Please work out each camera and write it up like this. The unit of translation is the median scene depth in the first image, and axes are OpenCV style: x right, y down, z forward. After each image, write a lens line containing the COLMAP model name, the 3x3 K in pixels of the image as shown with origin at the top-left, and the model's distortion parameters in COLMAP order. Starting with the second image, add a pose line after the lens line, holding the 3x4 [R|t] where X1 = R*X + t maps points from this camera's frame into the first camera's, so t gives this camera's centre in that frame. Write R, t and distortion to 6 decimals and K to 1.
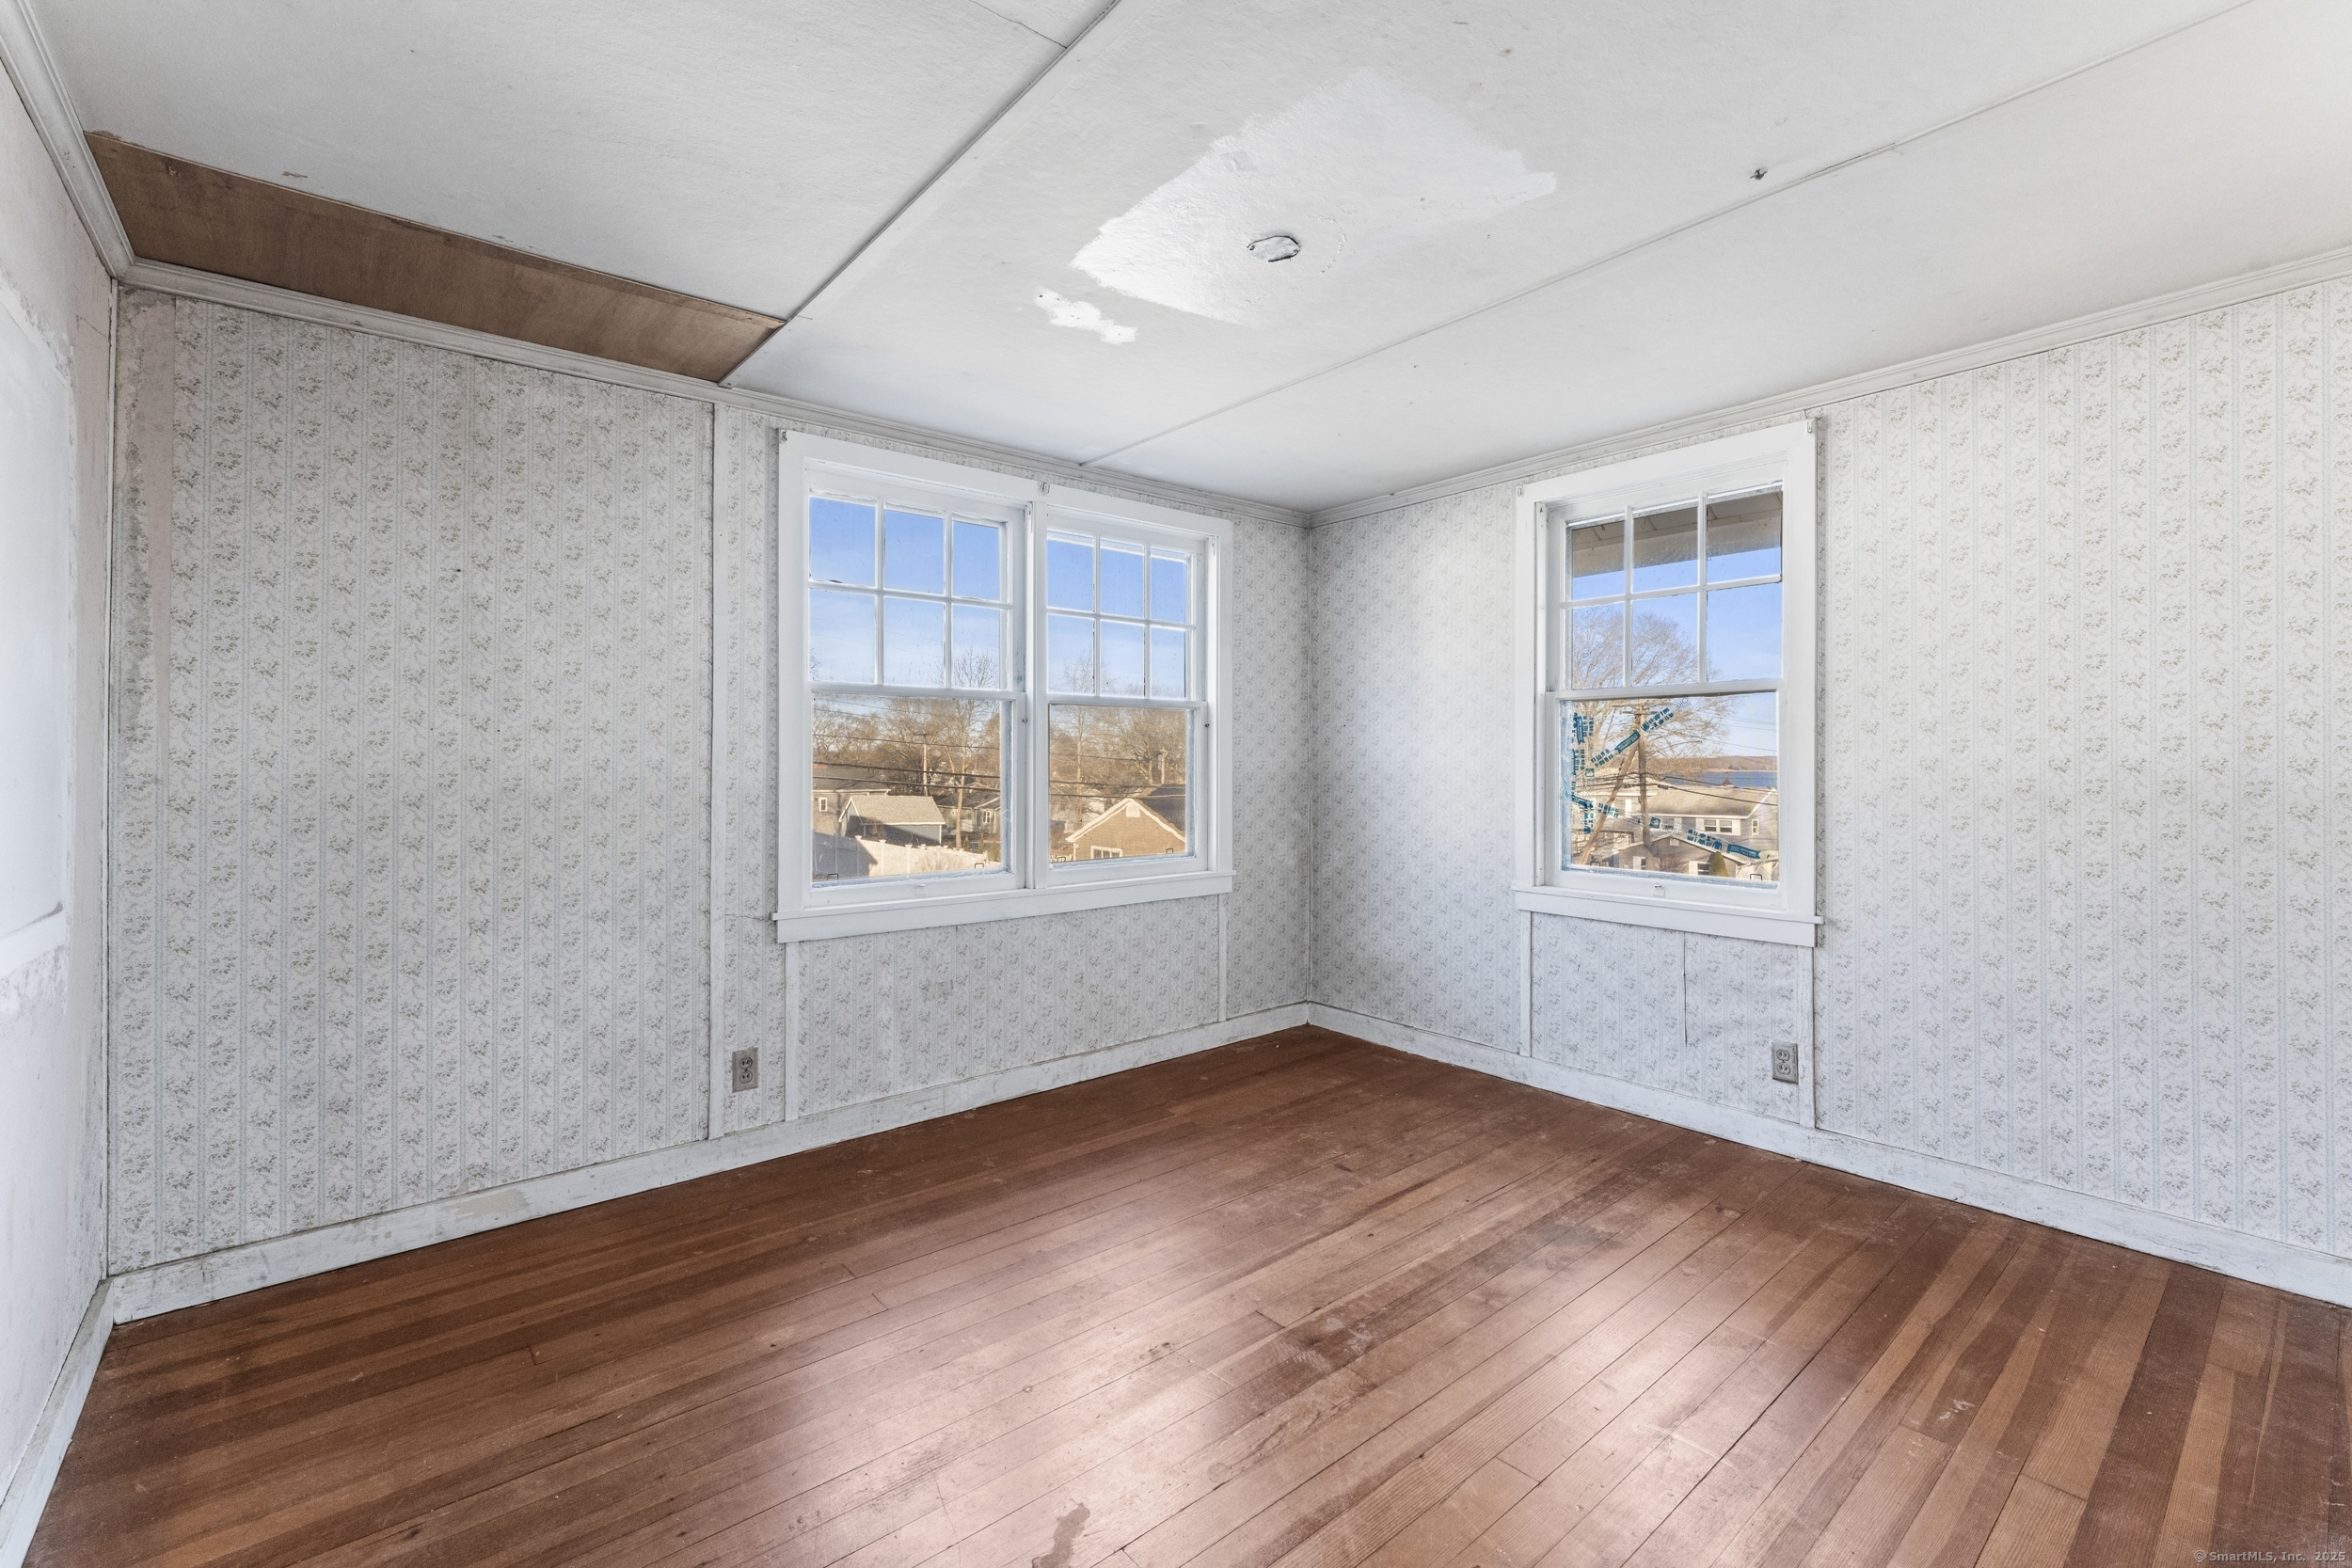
lens RADIAL K [[1012.0, 0, 1171.3], [0, 1012.0, 764.2], [0, 0, 1]] dist [-0.000438, -0.000354]
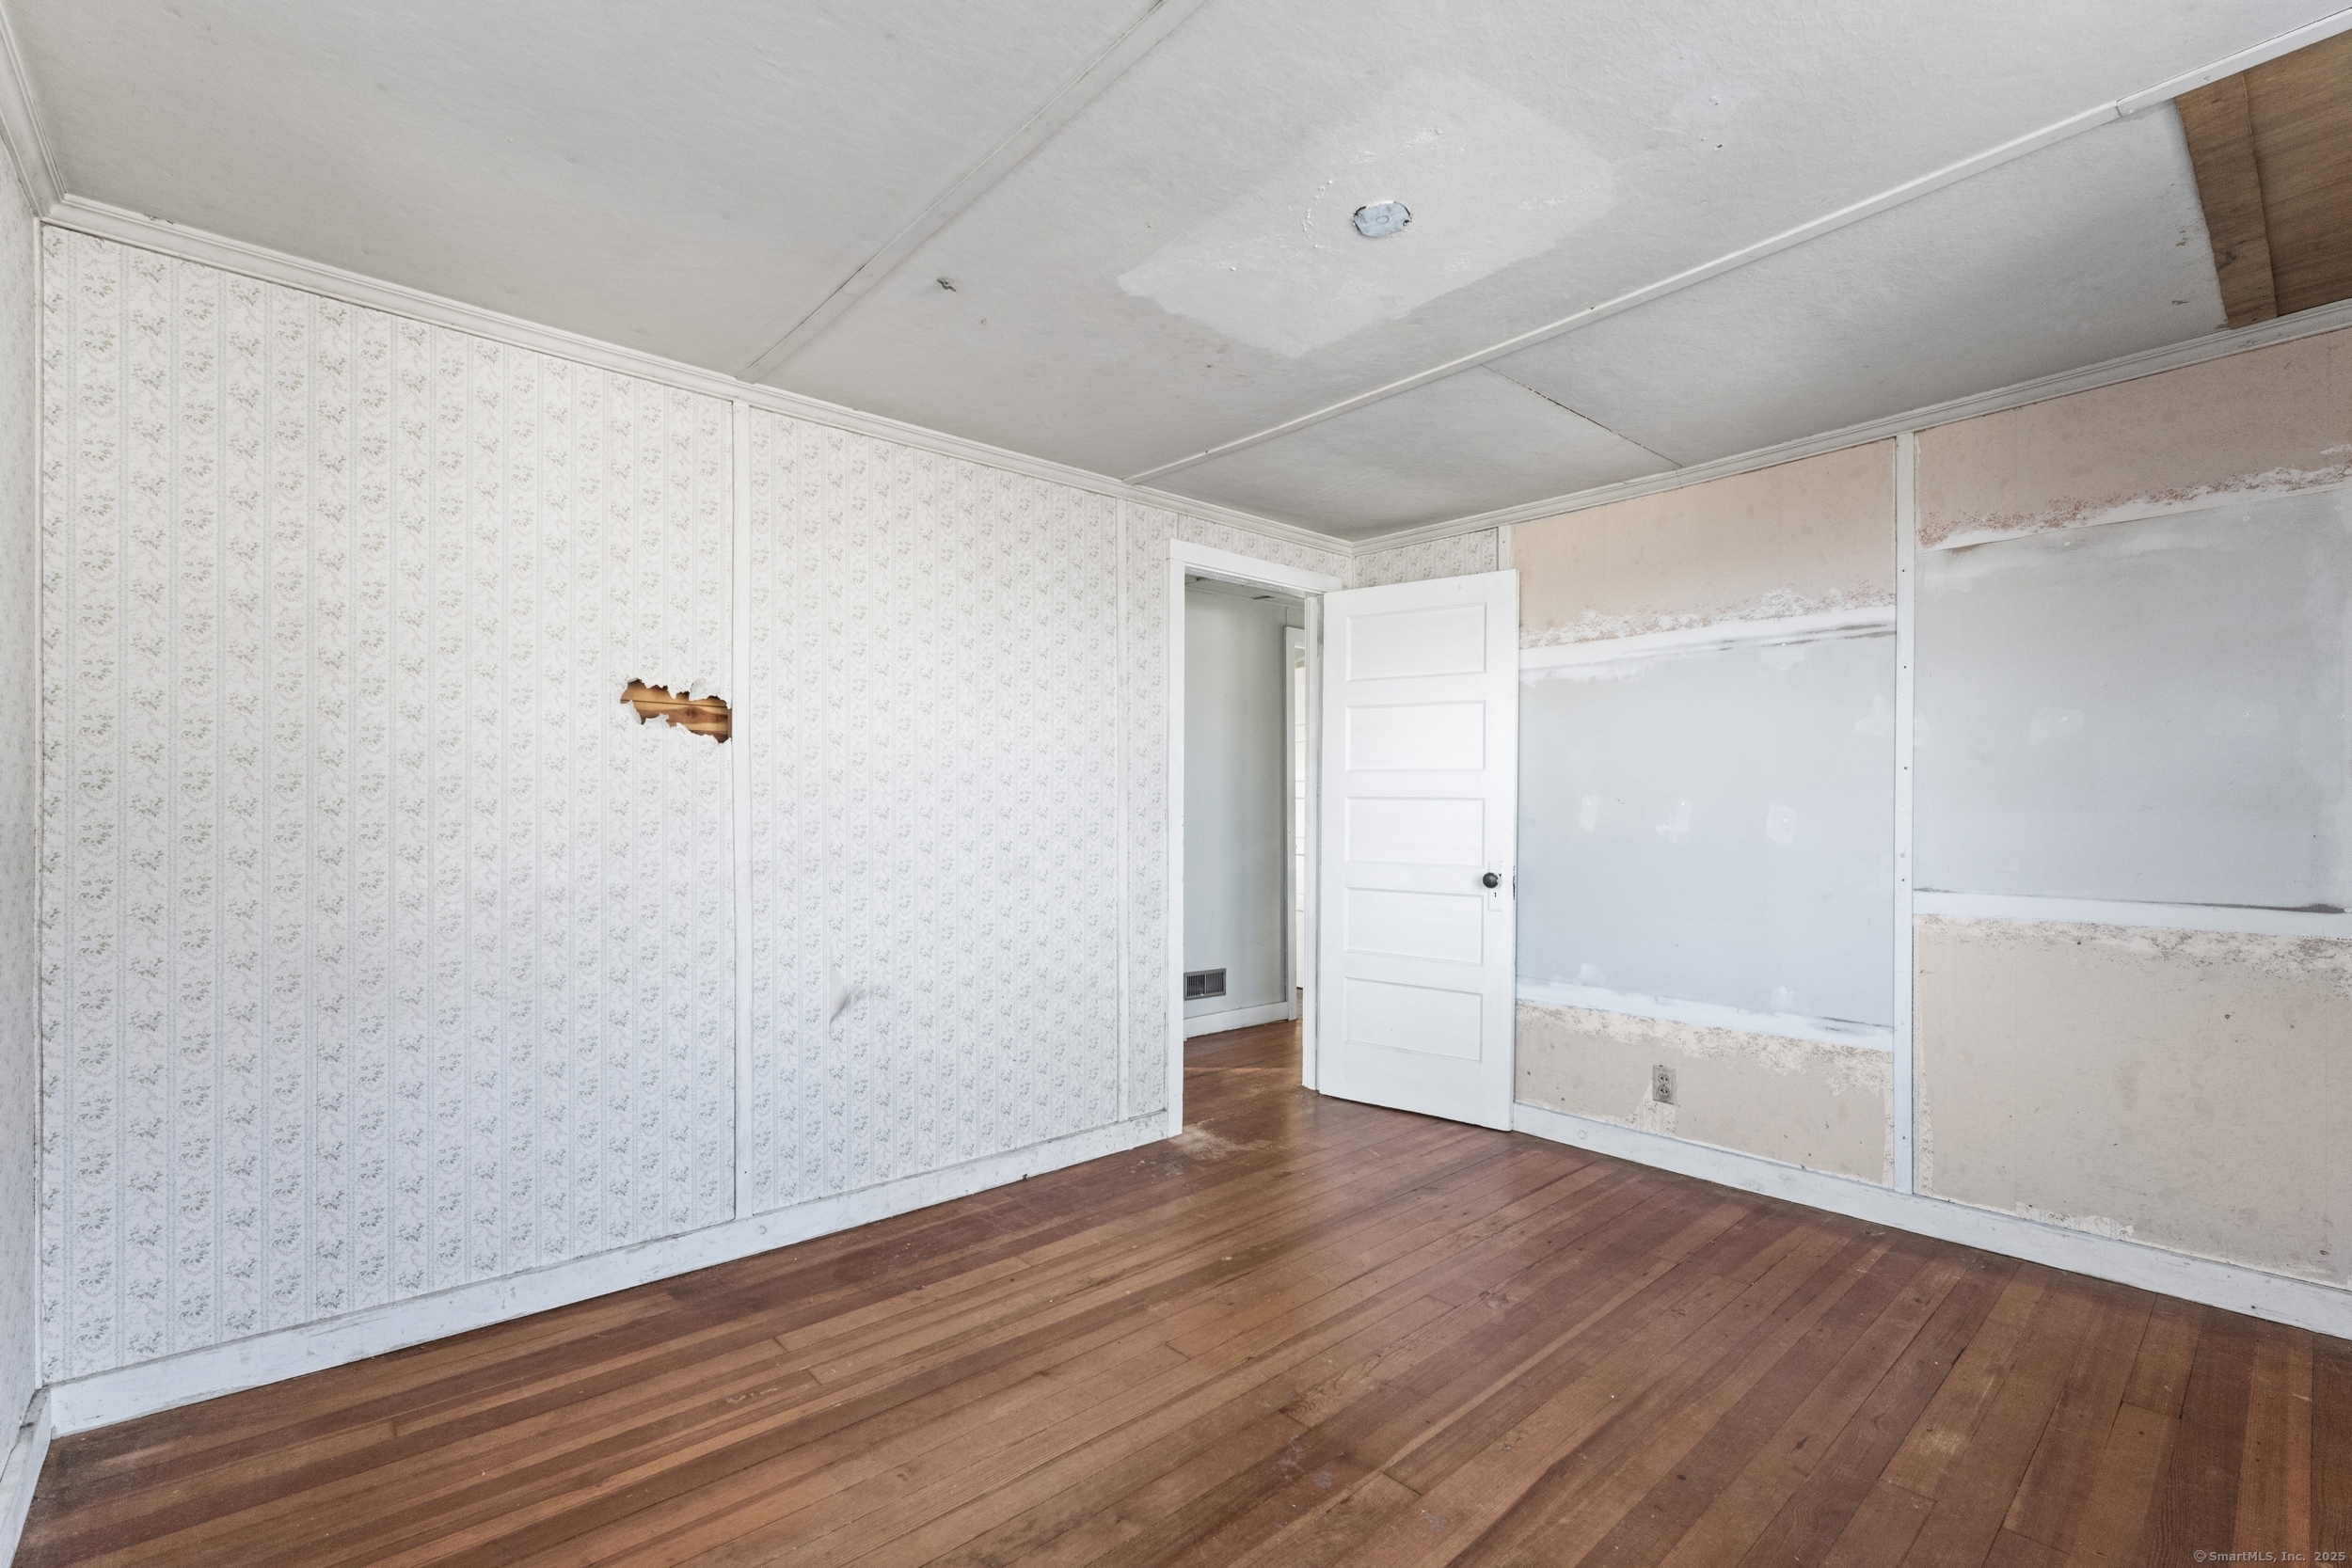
lens RADIAL K [[1038.0, 0, 1176.1], [0, 1038.0, 811.3], [0, 0, 1]] dist [-0.000266, 0.000083]
pose [[-0.999482, 0.002782, -0.032061, 0.246852], [0.002640, 0.999987, 0.004460, 0.005876], [0.032073, 0.004373, -0.999476, 1.485285]]
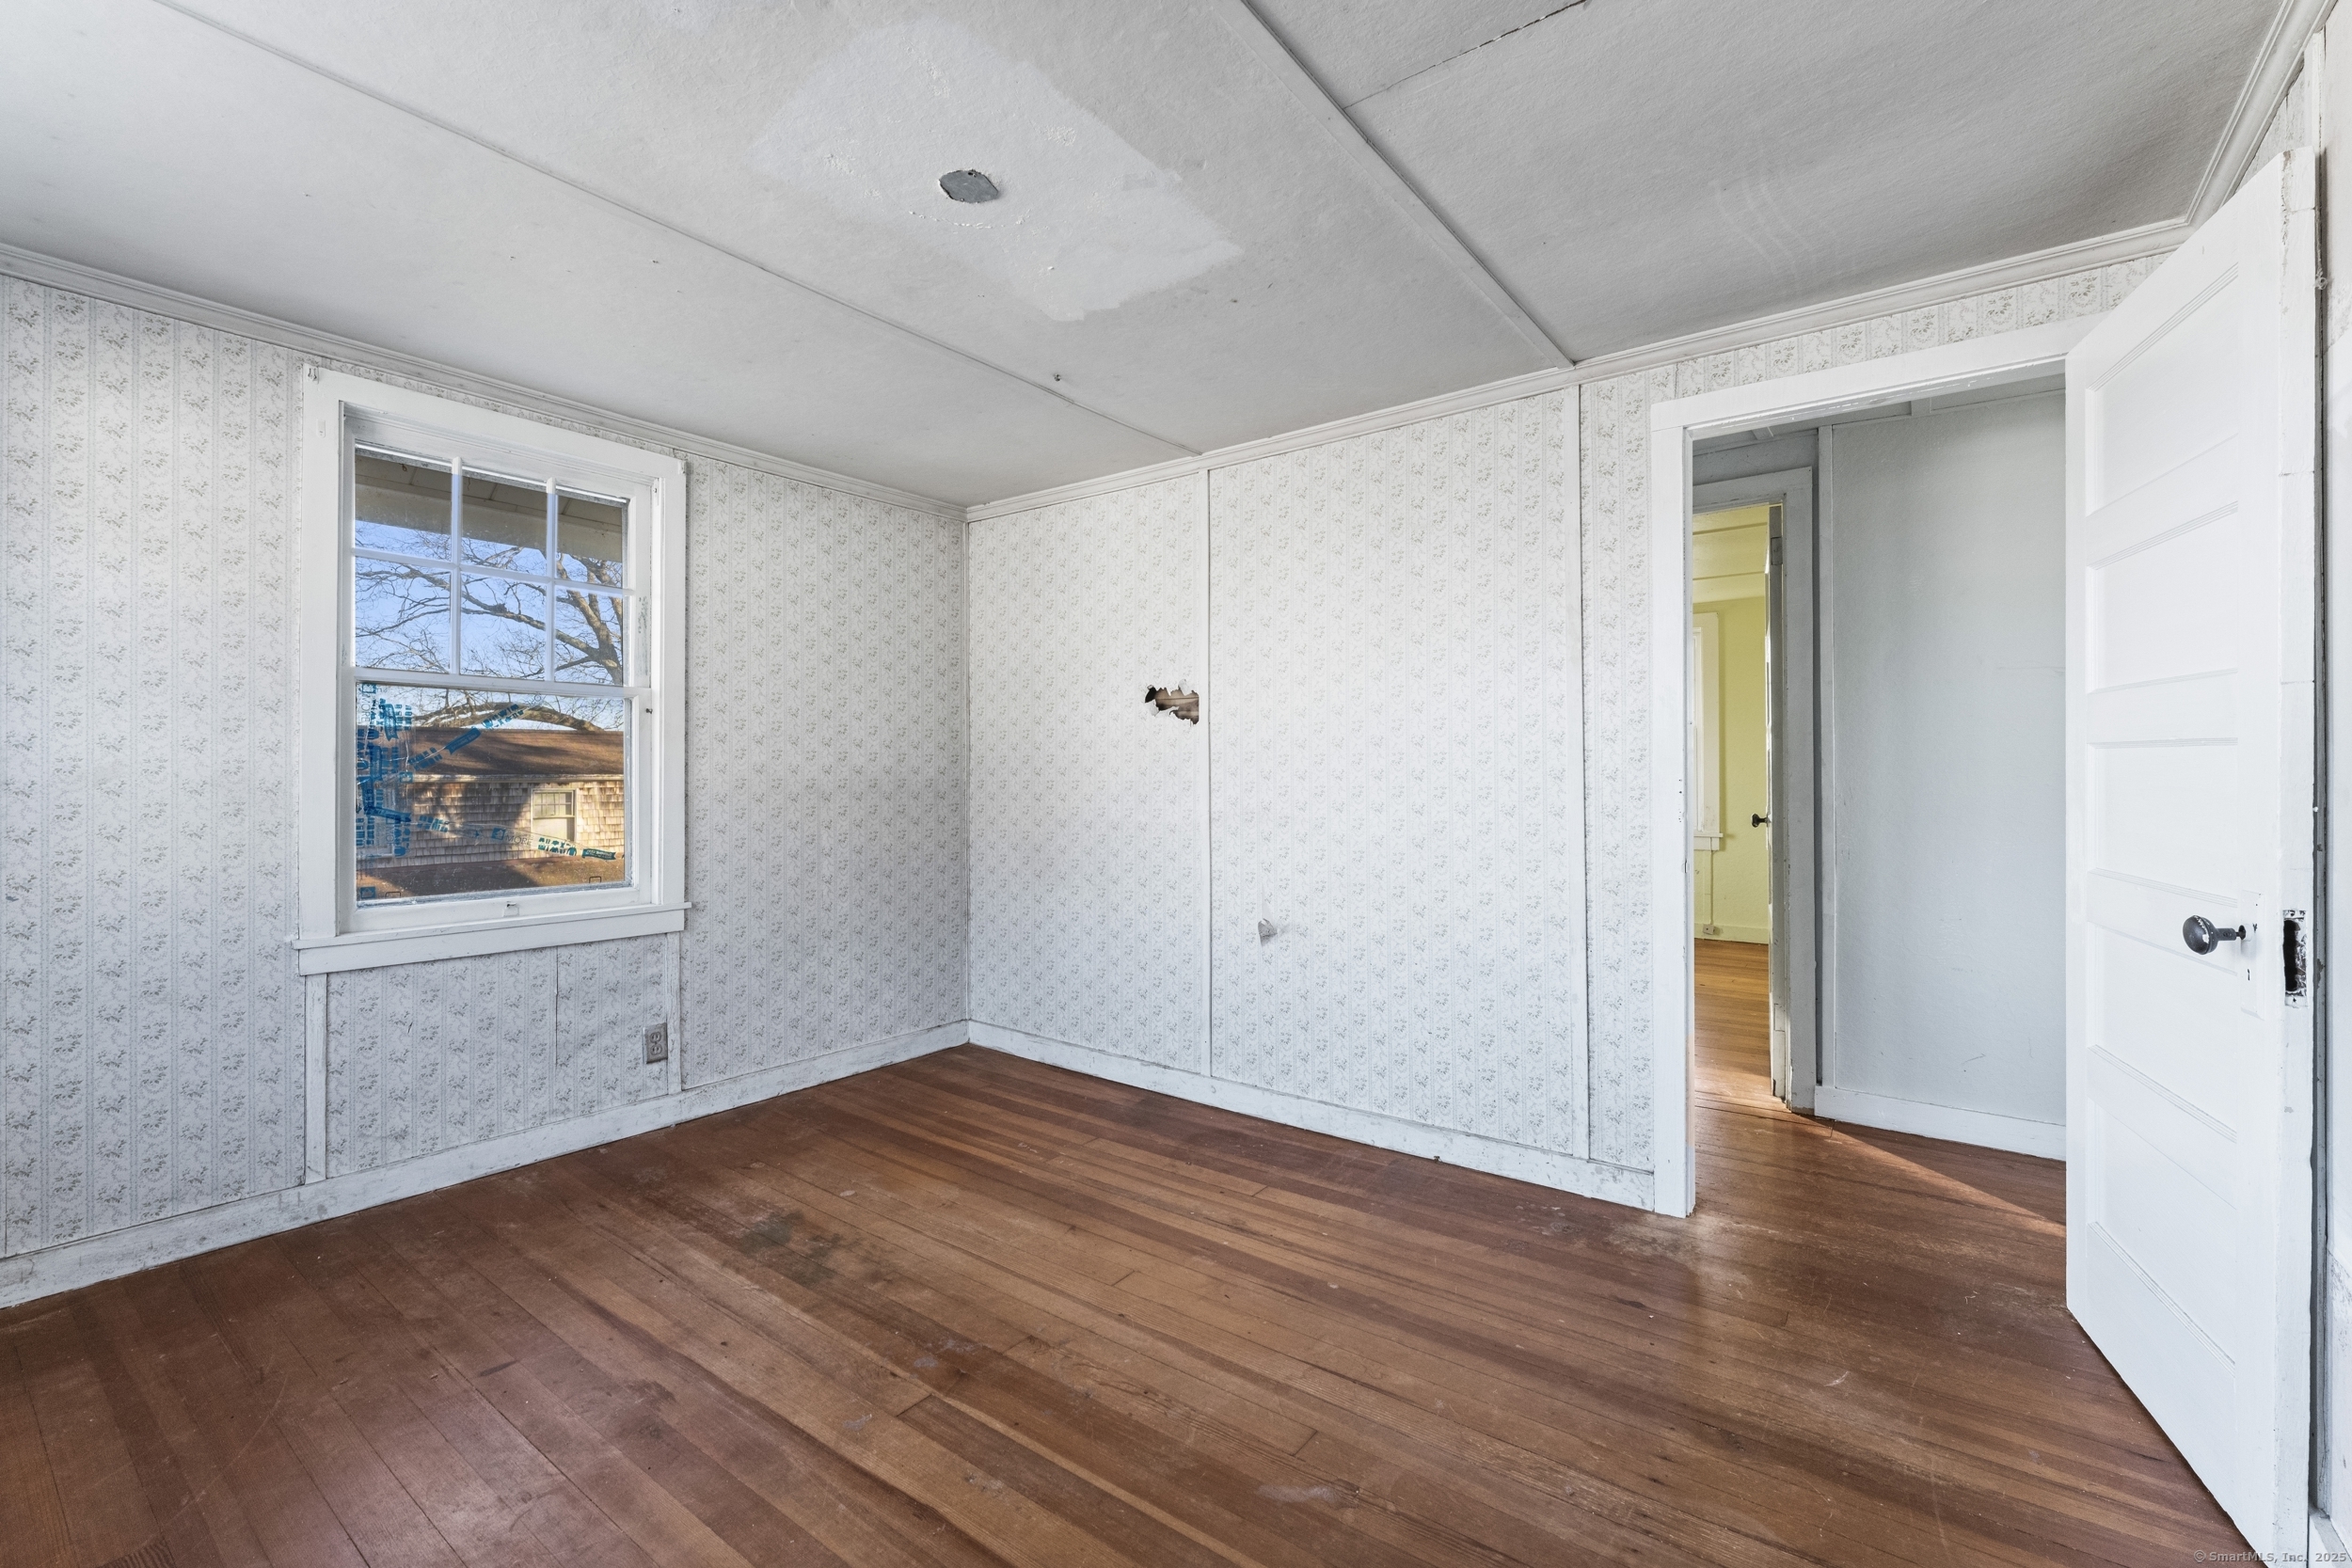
lens RADIAL K [[995.2, 0, 1176.0], [0, 995.2, 784.0], [0, 0, 1]] dist [-0.001125, 0.000023]
pose [[-0.229136, -0.004208, 0.973385, -0.628540], [0.003815, 0.999979, 0.005221, 0.015813], [-0.973387, 0.004910, -0.229116, 0.795217]]
